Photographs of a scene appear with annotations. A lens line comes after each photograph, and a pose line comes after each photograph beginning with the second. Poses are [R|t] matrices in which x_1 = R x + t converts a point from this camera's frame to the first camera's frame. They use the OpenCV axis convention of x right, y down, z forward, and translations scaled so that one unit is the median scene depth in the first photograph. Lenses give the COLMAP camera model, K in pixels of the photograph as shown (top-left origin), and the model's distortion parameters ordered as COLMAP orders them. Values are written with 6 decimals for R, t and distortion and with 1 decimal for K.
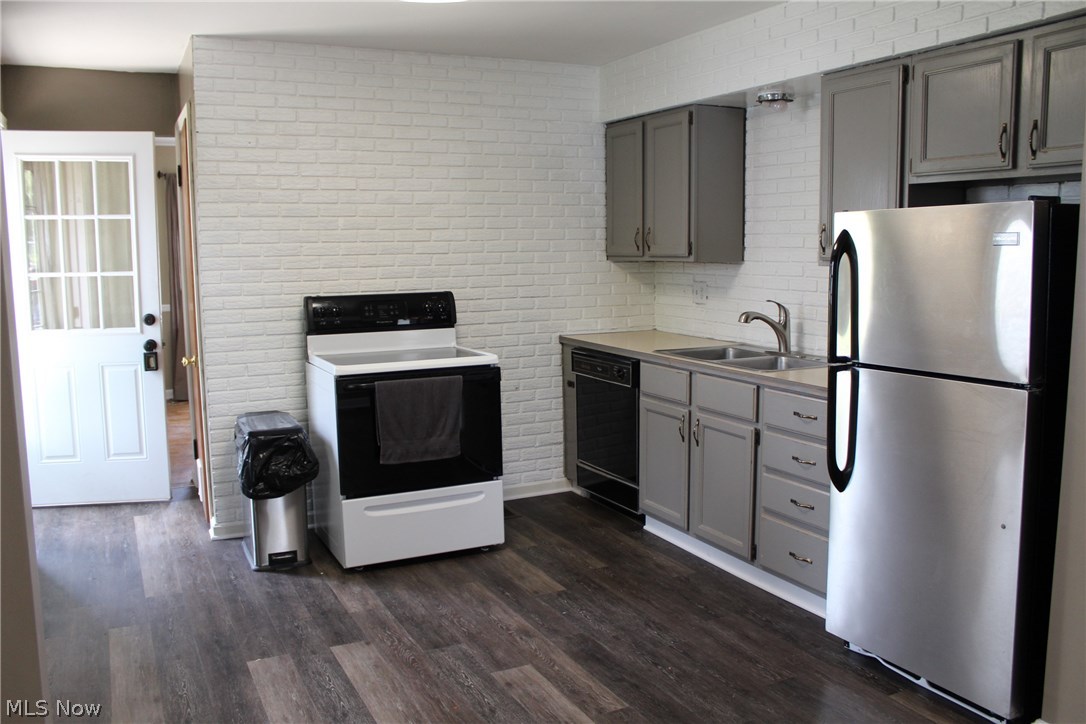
lens RADIAL K [[917.4, 0, 545.9], [0, 917.4, 363.2], [0, 0, 1]] dist [-0.140458, 0.107976]
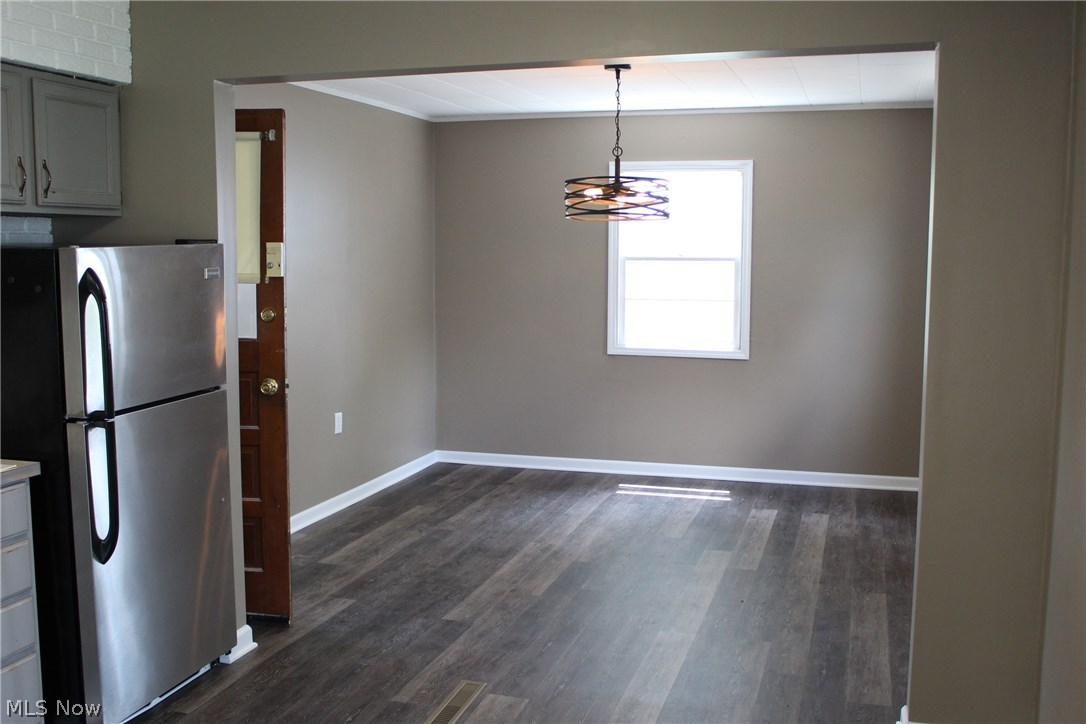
lens RADIAL K [[1084.5, 0, 543.9], [0, 1084.5, 366.9], [0, 0, 1]] dist [-0.082616, 0.000000]
pose [[-0.731116, -0.069802, 0.678673, -0.690596], [0.091064, 0.975867, 0.198469, -0.215599], [-0.676148, 0.206907, -0.707116, 1.426999]]
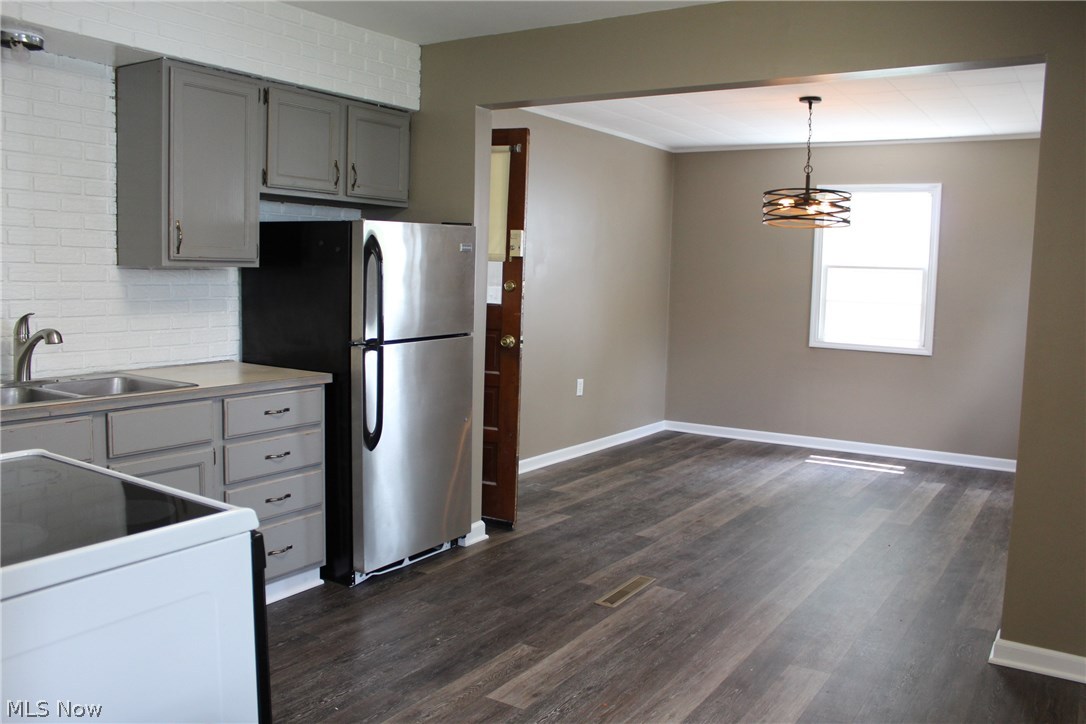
lens RADIAL K [[917.4, 0, 541.8], [0, 917.4, 358.3], [0, 0, 1]] dist [-0.140458, 0.107976]
pose [[-0.512716, -0.086206, 0.854219, -0.839985], [0.089372, 0.984182, 0.152964, -0.148964], [-0.853894, 0.154770, -0.496902, 1.415210]]
